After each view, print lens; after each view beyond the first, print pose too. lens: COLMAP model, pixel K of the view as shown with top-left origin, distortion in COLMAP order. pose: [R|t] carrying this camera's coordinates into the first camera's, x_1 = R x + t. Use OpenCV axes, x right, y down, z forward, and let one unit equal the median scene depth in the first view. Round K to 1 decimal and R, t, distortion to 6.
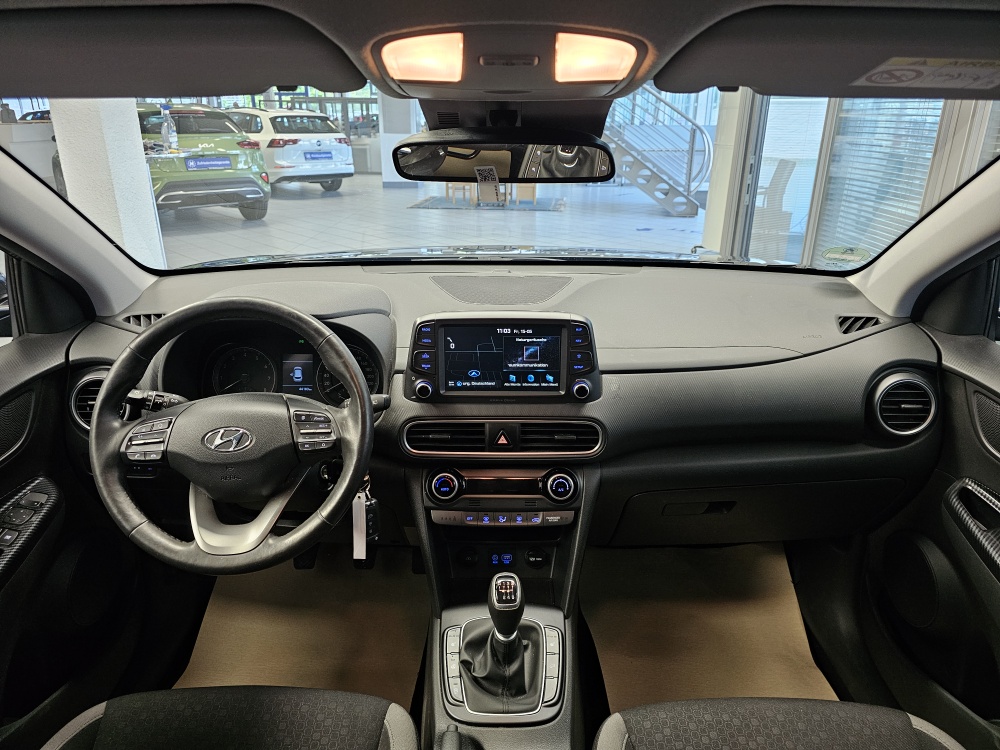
lens RADIAL K [[673.4, 0, 500.0], [0, 673.4, 369.3], [0, 0, 1]] dist [0.083144, -0.093835]
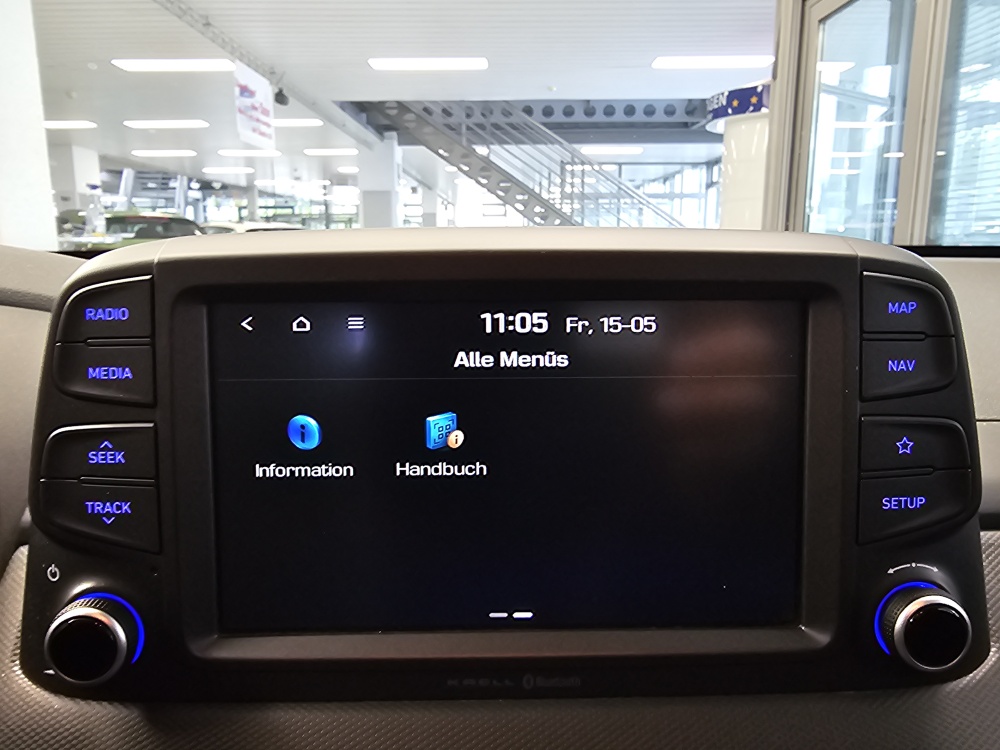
lens RADIAL K [[688.1, 0, 494.5], [0, 688.1, 368.9], [0, 0, 1]] dist [0.003593, -0.003114]
pose [[0.999858, -0.010468, 0.013187, -0.002792], [0.012614, 0.984499, -0.174939, -0.008257], [-0.011152, 0.175080, 0.984491, 0.791787]]
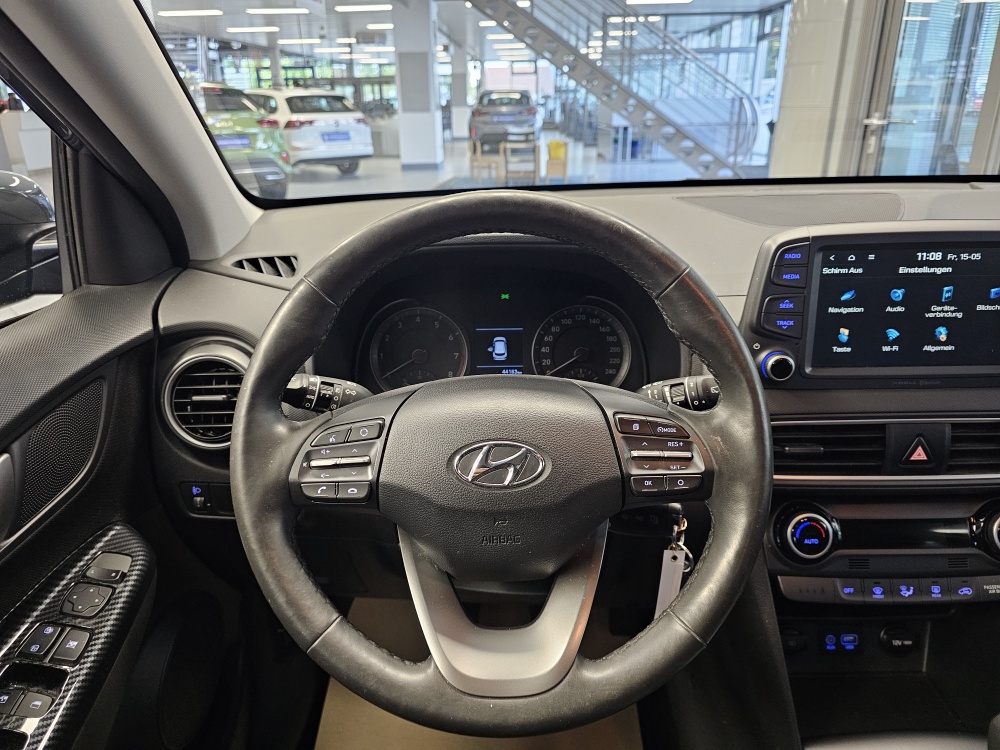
lens RADIAL K [[686.0, 0, 495.4], [0, 686.0, 367.1], [0, 0, 1]] dist [0.052817, -0.066265]
pose [[0.999642, -0.017740, -0.020032, -0.335793], [0.017940, 0.999790, 0.009890, 0.021099], [0.019852, -0.010246, 0.999750, 0.418310]]
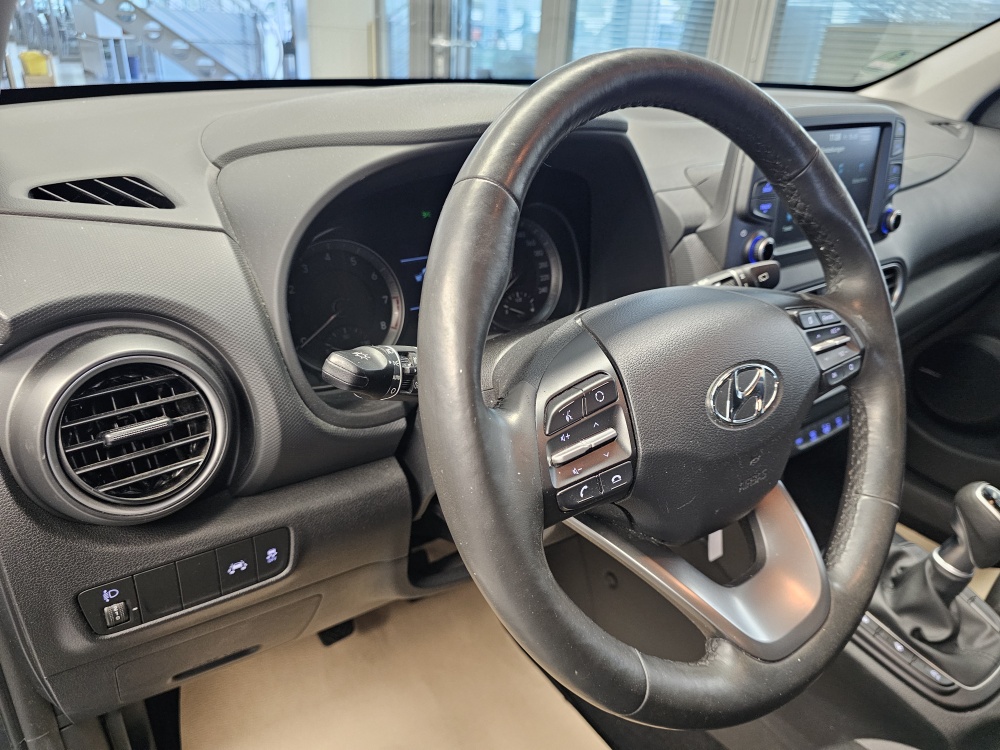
lens RADIAL K [[700.1, 0, 500.1], [0, 700.1, 387.5], [0, 0, 1]] dist [-0.000634, -0.000653]
pose [[0.797973, -0.241974, 0.551985, -0.639948], [0.166307, 0.968710, 0.184233, -0.003762], [-0.579294, -0.055214, 0.813247, 0.628635]]
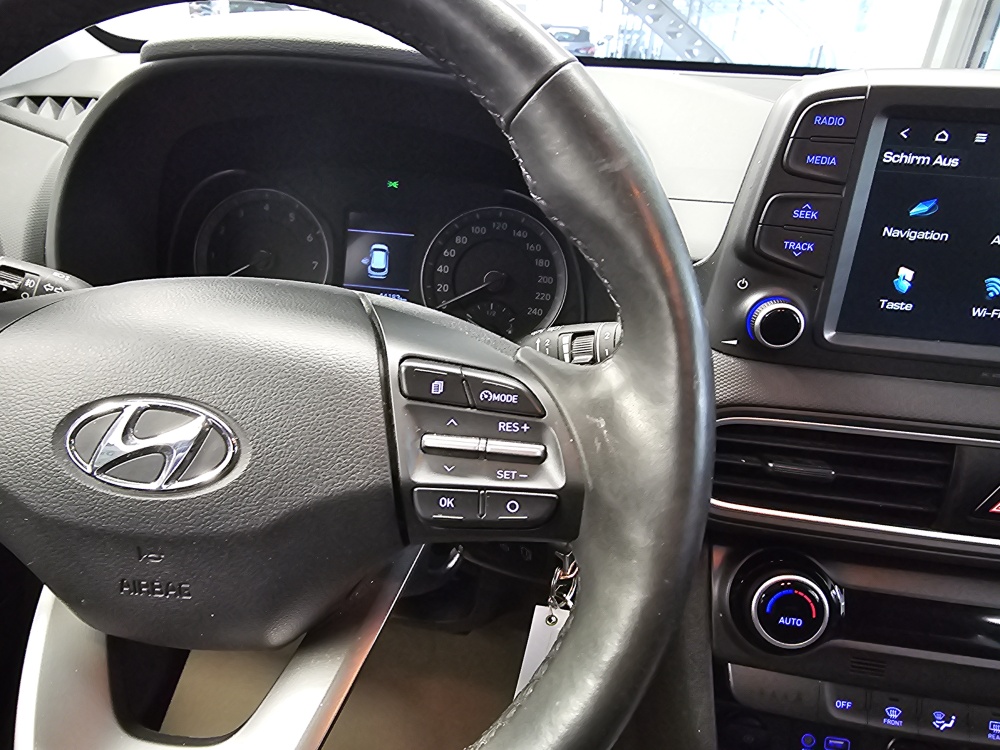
lens RADIAL K [[690.4, 0, 458.2], [0, 690.4, 370.4], [0, 0, 1]] dist [-0.001405, 0.002082]
pose [[0.989082, 0.097863, -0.110183, -0.222974], [-0.087632, 0.991693, 0.094162, 0.035270], [0.118483, -0.083478, 0.989441, 0.653709]]
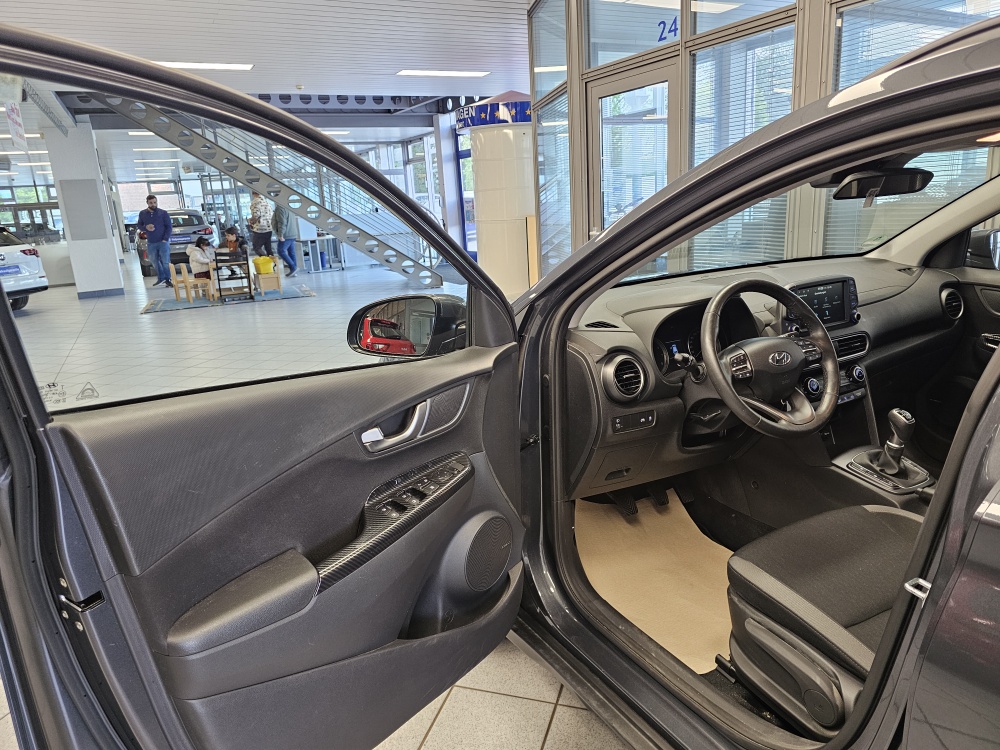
lens RADIAL K [[686.0, 0, 495.4], [0, 686.0, 367.1], [0, 0, 1]] dist [0.052817, -0.066265]
pose [[0.875784, -0.170062, 0.451753, -1.502145], [0.226630, 0.971185, -0.073750, 0.076295], [-0.426194, 0.166970, 0.889089, -0.165710]]
